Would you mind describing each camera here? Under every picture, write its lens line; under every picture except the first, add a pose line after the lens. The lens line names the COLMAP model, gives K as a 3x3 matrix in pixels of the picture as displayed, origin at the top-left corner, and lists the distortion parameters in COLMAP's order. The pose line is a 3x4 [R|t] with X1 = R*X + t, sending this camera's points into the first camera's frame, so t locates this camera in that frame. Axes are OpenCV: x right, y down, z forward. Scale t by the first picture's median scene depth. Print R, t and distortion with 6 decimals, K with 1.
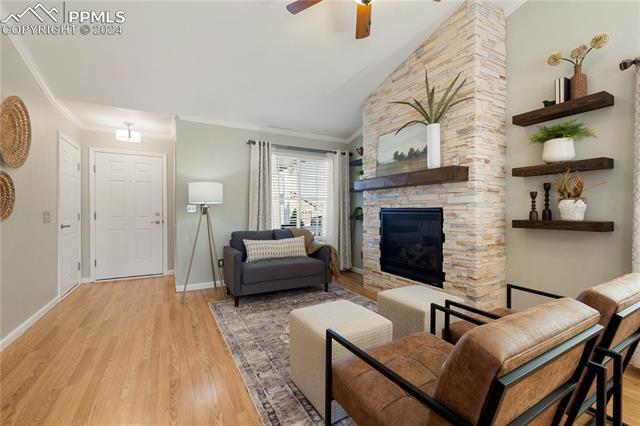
lens RADIAL K [[270.1, 0, 317.3], [0, 270.1, 208.0], [0, 0, 1]] dist [0.000279, 0.000062]
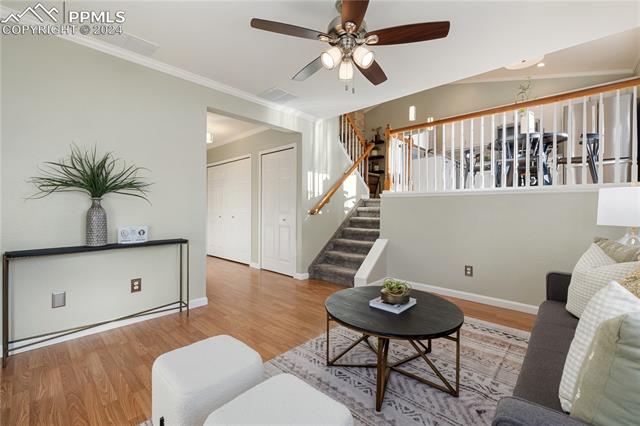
lens RADIAL K [[270.1, 0, 317.3], [0, 270.1, 208.0], [0, 0, 1]] dist [0.000279, 0.000062]
pose [[0.954051, 0.003460, 0.299625, -0.830905], [-0.005587, 0.999965, 0.006240, 0.439882], [-0.299592, -0.007627, 0.954037, -1.951422]]
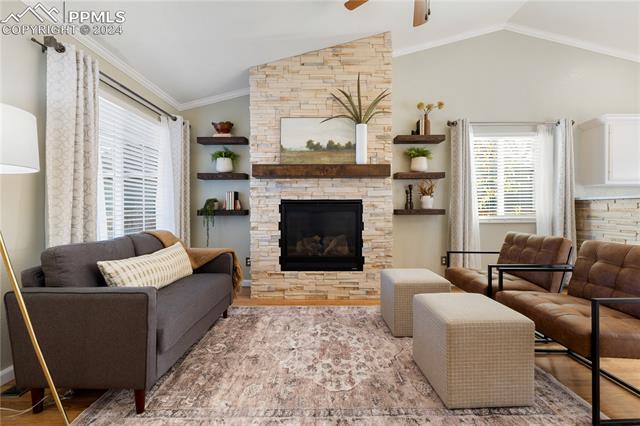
lens RADIAL K [[270.1, 0, 317.3], [0, 270.1, 208.0], [0, 0, 1]] dist [0.000279, 0.000062]
pose [[0.486038, 0.005379, 0.873921, -0.597948], [-0.003972, 0.999984, -0.003945, 0.037704], [-0.873929, -0.001554, 0.486052, 0.590684]]
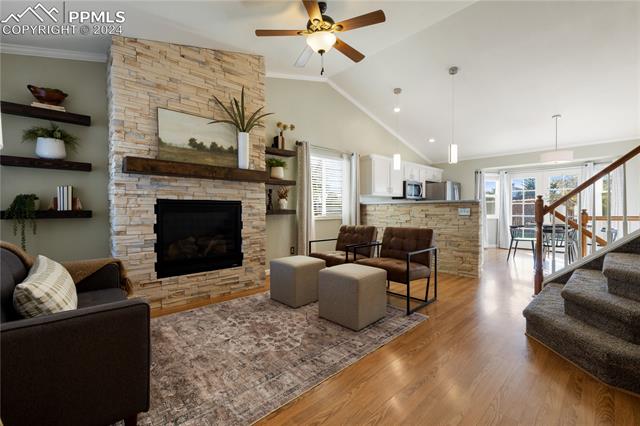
lens RADIAL K [[272.3, 0, 317.0], [0, 272.3, 210.8], [0, 0, 1]] dist [-0.000890, 0.000014]
pose [[-0.234173, -0.001234, 0.972194, -0.806321], [-0.002856, 0.999996, 0.000582, 0.040534], [-0.972191, -0.002641, -0.234175, 0.921089]]
